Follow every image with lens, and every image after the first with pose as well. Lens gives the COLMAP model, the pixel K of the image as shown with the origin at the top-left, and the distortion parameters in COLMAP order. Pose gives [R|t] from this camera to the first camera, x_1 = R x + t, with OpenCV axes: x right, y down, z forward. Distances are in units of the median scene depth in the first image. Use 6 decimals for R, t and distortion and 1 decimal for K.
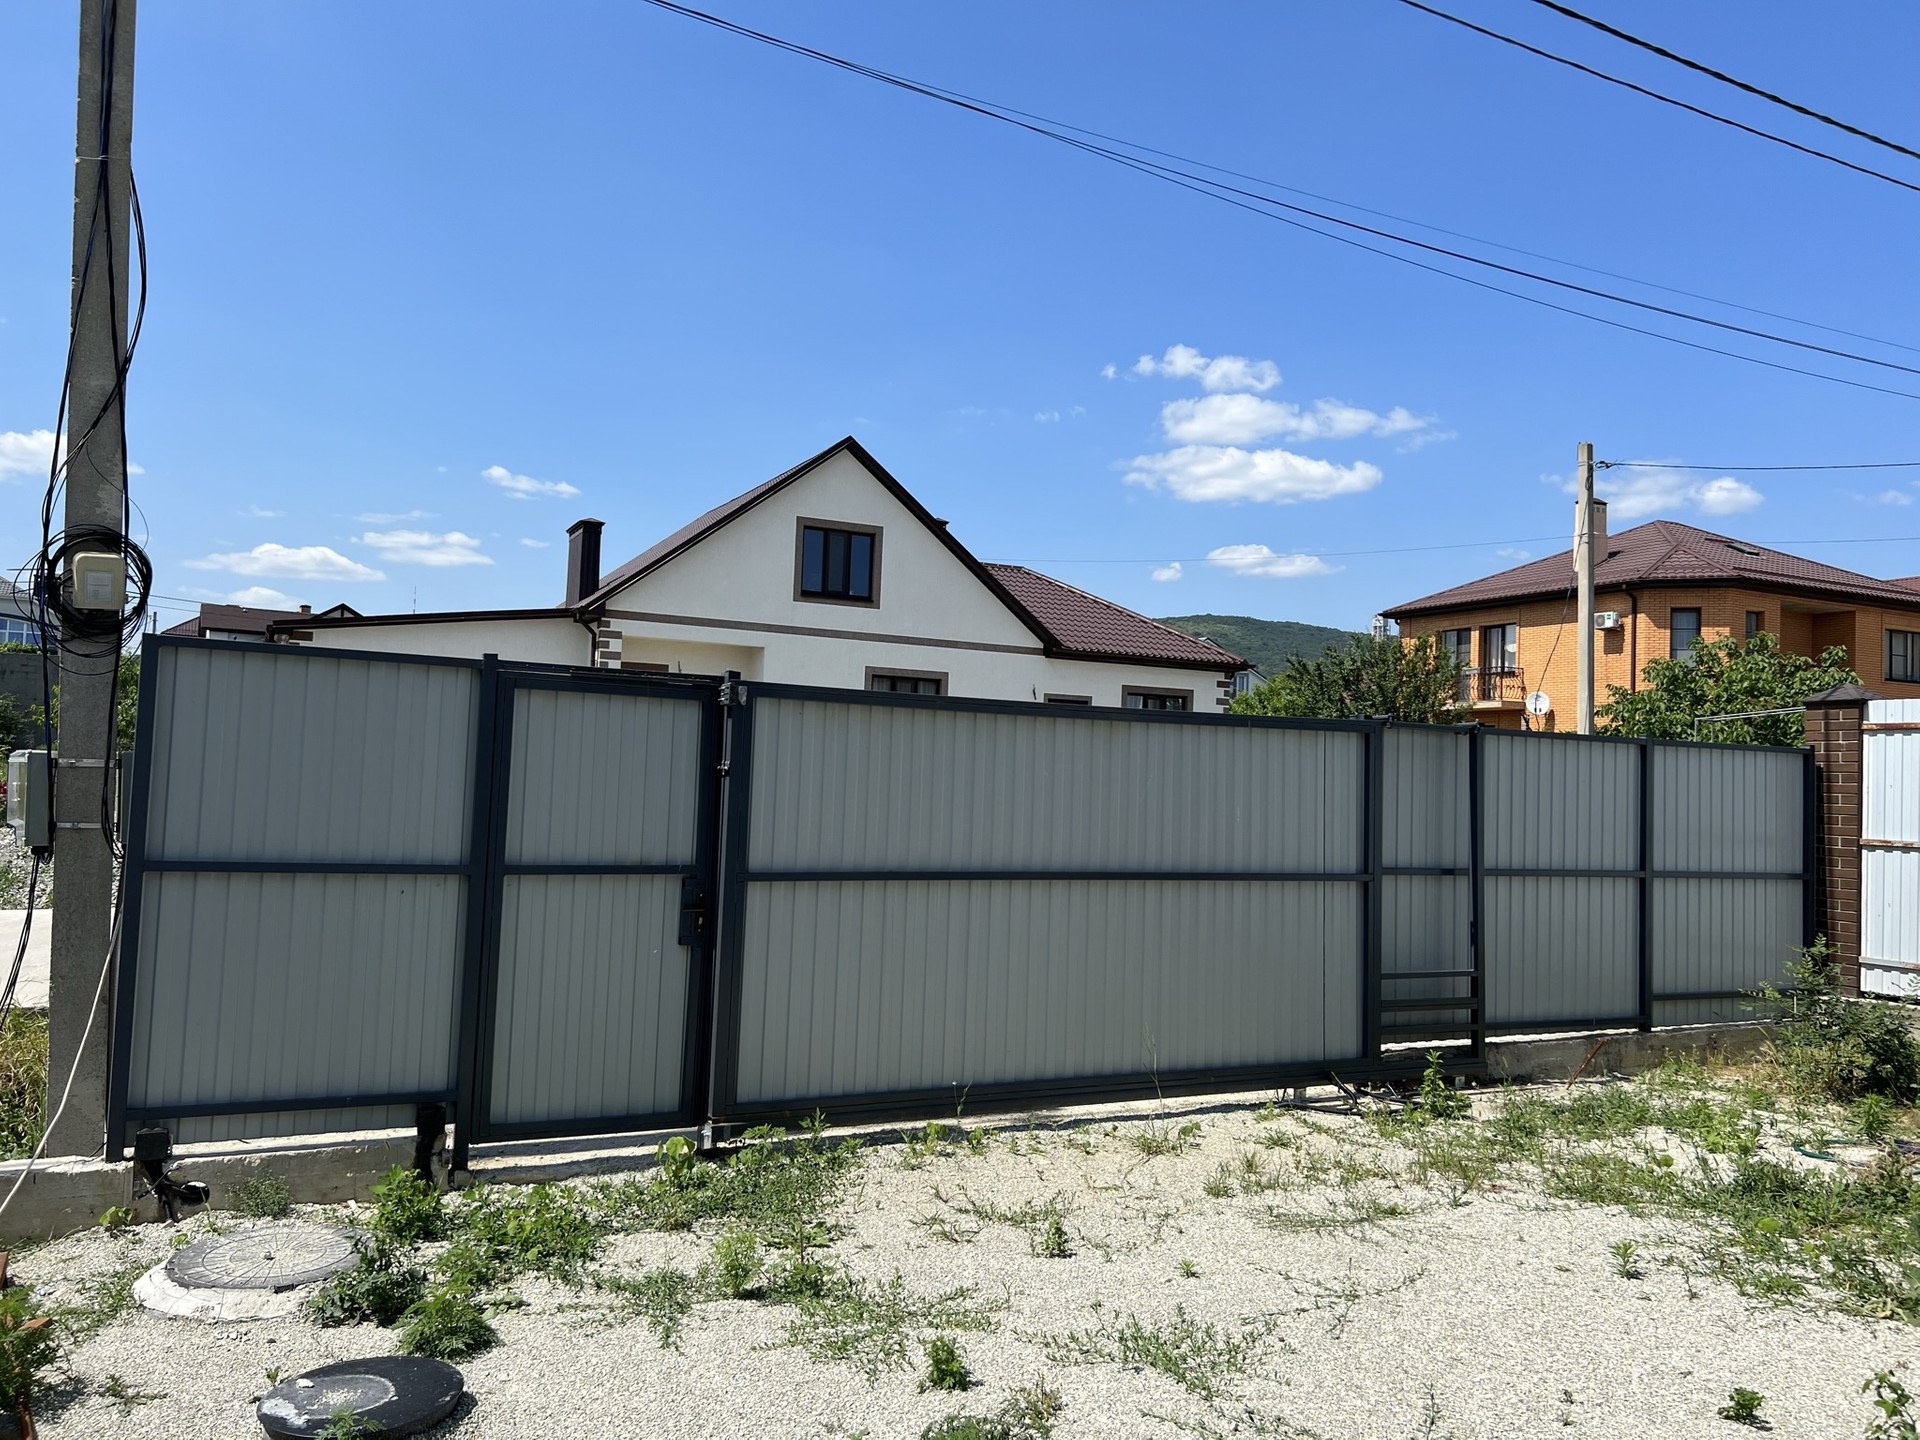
lens RADIAL K [[1468.6, 0, 949.2], [0, 1468.6, 694.4], [0, 0, 1]] dist [0.005064, -0.016884]
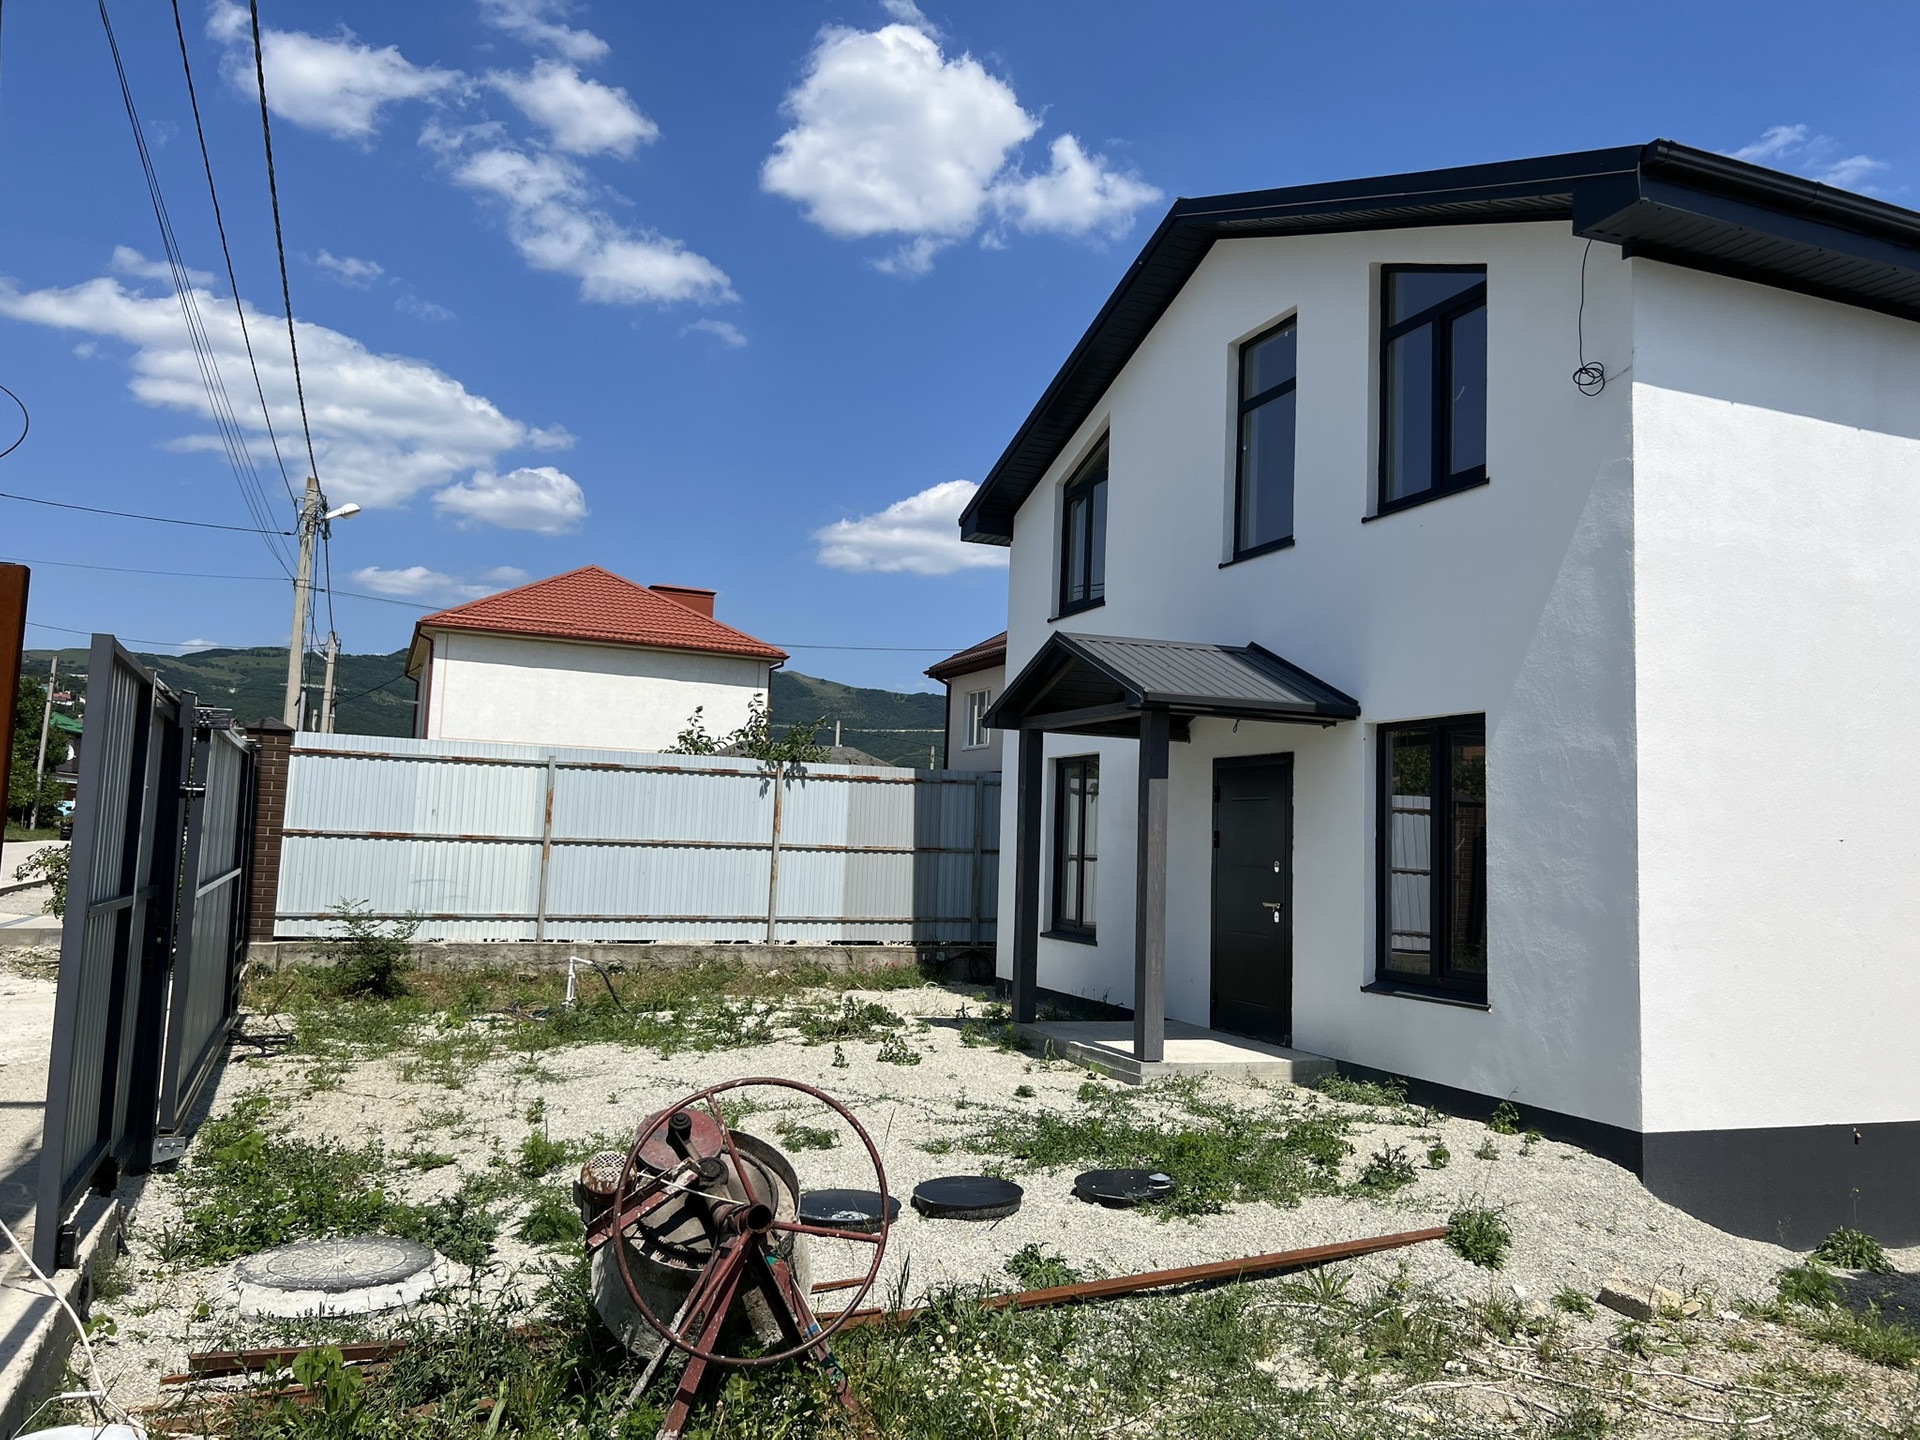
lens RADIAL K [[1435.5, 0, 967.4], [0, 1435.5, 717.3], [0, 0, 1]] dist [0.083259, -0.093885]
pose [[0.080050, 0.059517, 0.995012, -1.340111], [-0.093609, 0.994253, -0.051941, 0.005549], [-0.992386, -0.088984, 0.085162, 0.433940]]
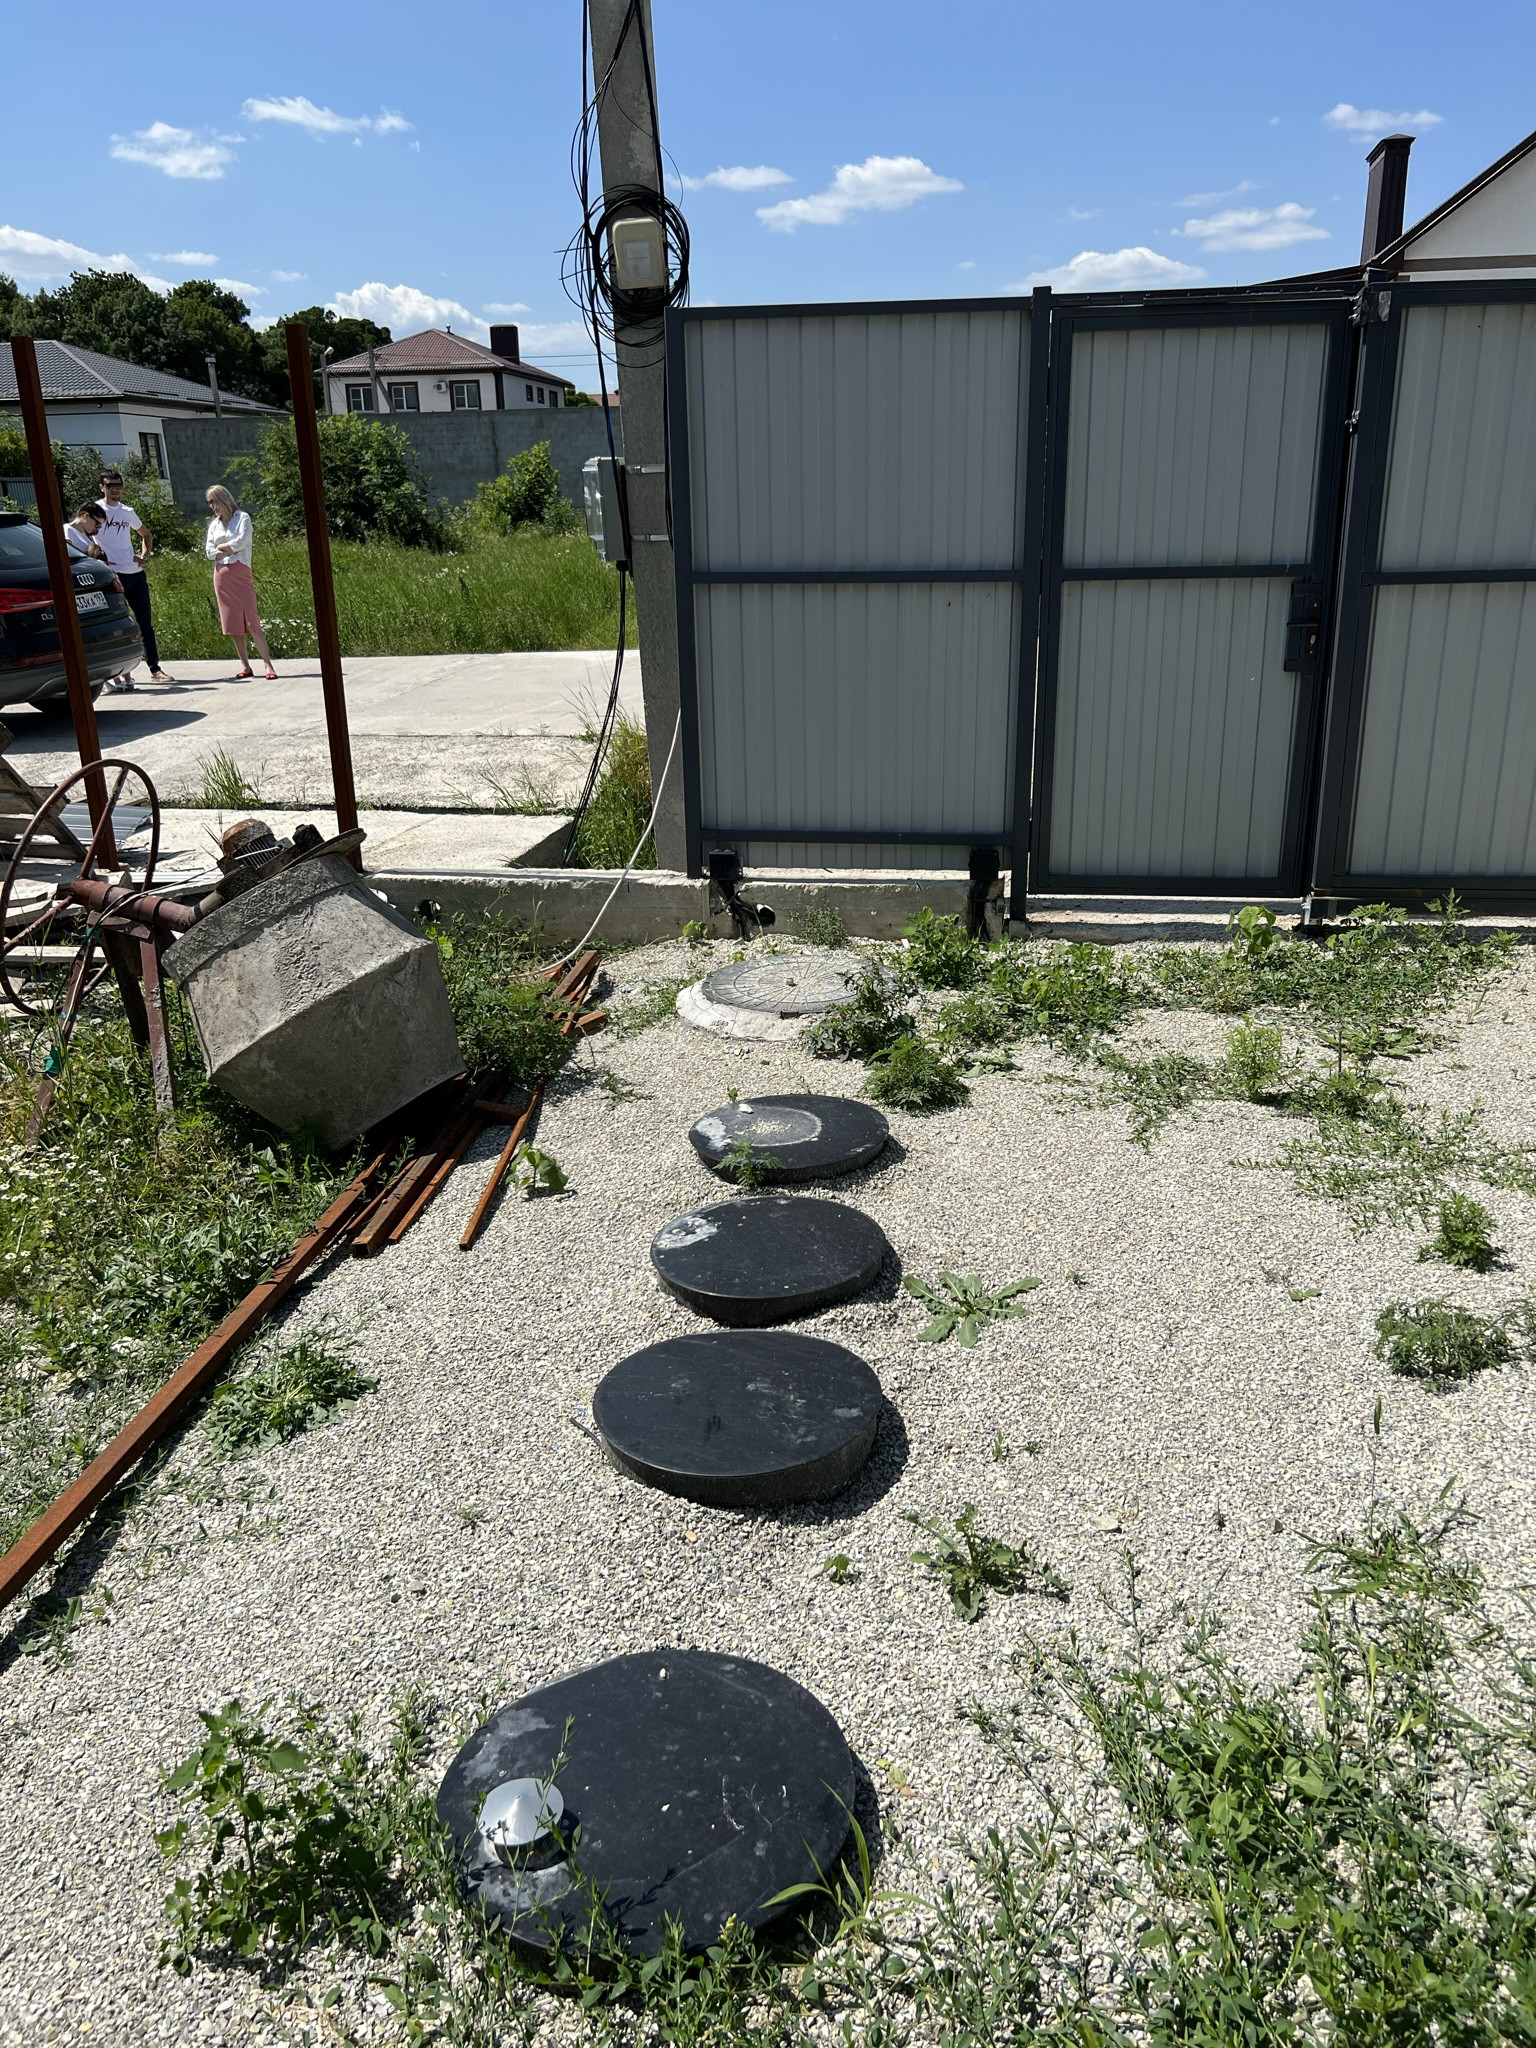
lens RADIAL K [[1528.4, 0, 810.9], [0, 1528.4, 1021.7], [0, 0, 1]] dist [0.037130, -0.027185]
pose [[0.810805, 0.136122, -0.569268, 0.116609], [0.078195, 0.938673, 0.335826, 0.059318], [0.580070, -0.316803, 0.750436, 0.210247]]
